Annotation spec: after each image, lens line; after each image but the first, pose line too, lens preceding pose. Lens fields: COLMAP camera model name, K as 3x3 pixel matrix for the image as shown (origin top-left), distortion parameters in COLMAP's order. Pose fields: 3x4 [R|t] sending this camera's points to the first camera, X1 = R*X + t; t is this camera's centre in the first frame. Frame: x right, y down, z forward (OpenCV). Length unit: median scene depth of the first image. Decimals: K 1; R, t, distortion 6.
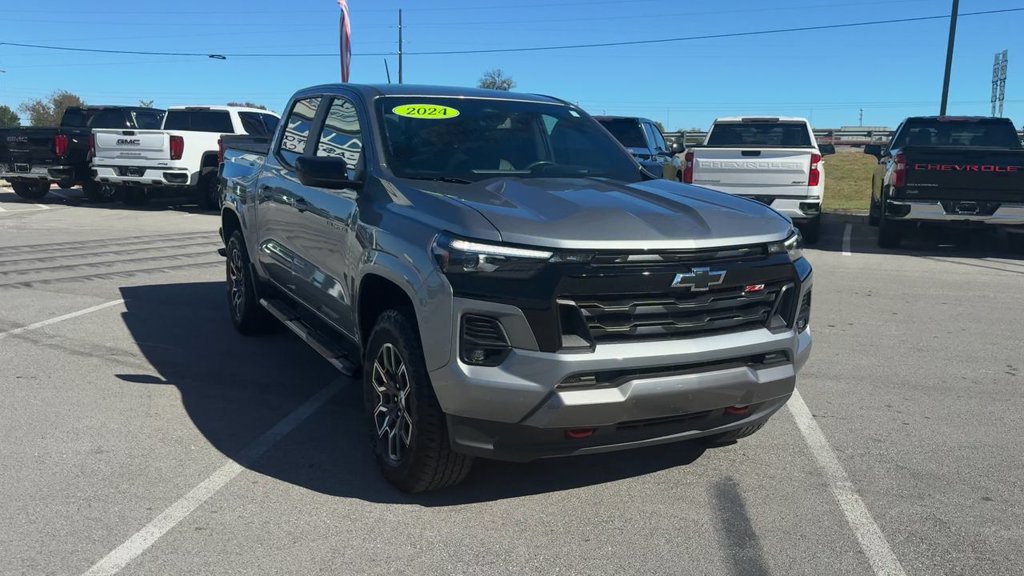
lens RADIAL K [[905.1, 0, 549.6], [0, 905.1, 324.6], [0, 0, 1]] dist [0.127487, -0.263827]
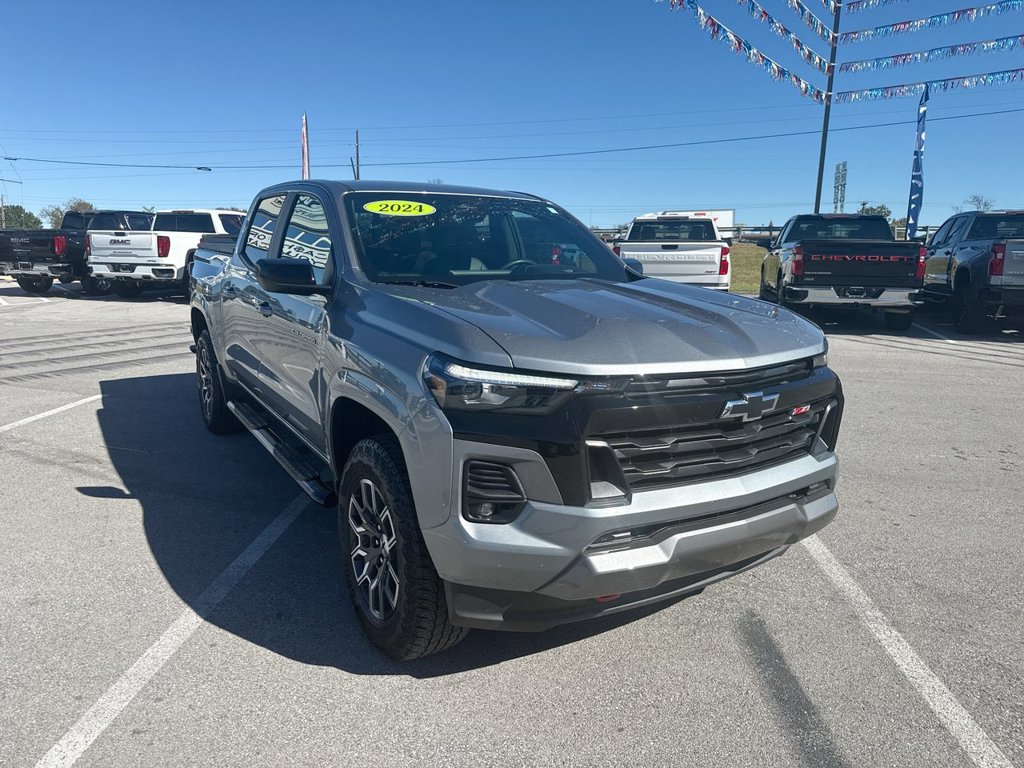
lens RADIAL K [[723.6, 0, 519.9], [0, 723.6, 389.2], [0, 0, 1]] dist [0.078541, -0.132180]
pose [[0.998542, -0.019078, 0.050501, -0.054671], [0.018688, 0.999792, 0.008189, -0.053751], [-0.050647, -0.007233, 0.998690, 0.254243]]
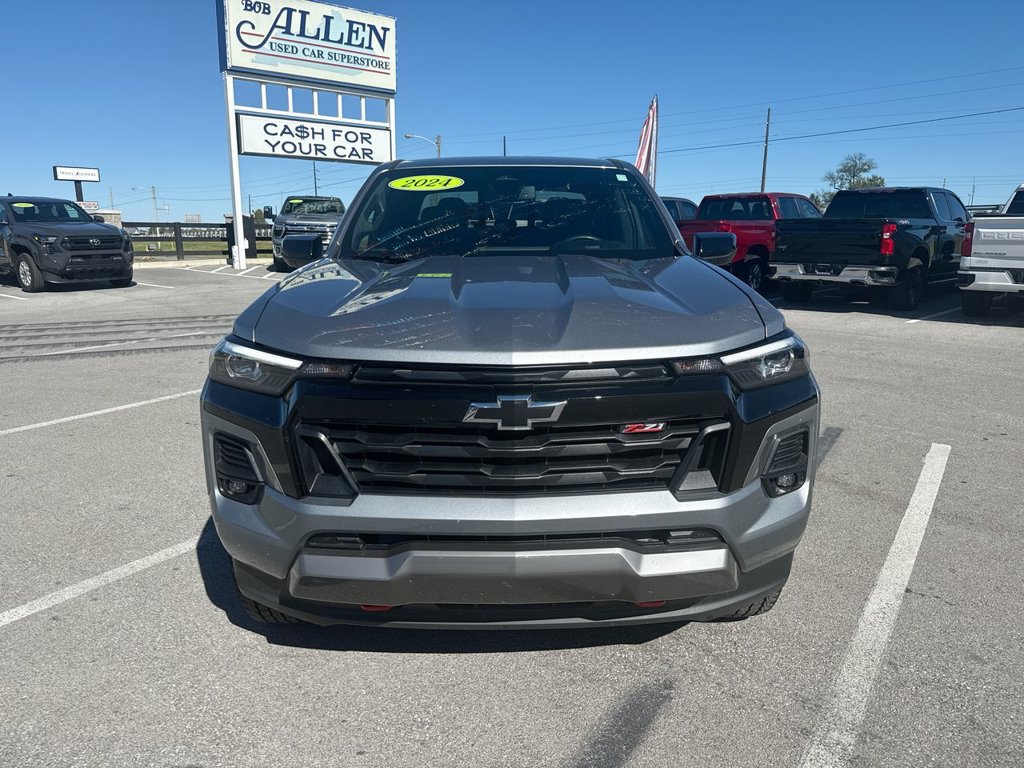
lens RADIAL K [[723.6, 0, 519.9], [0, 723.6, 389.2], [0, 0, 1]] dist [0.078541, -0.132180]
pose [[0.887768, 0.076759, -0.453846, 0.288776], [-0.064883, 0.997021, 0.041708, -0.063651], [0.455696, -0.007581, 0.890103, 0.387395]]
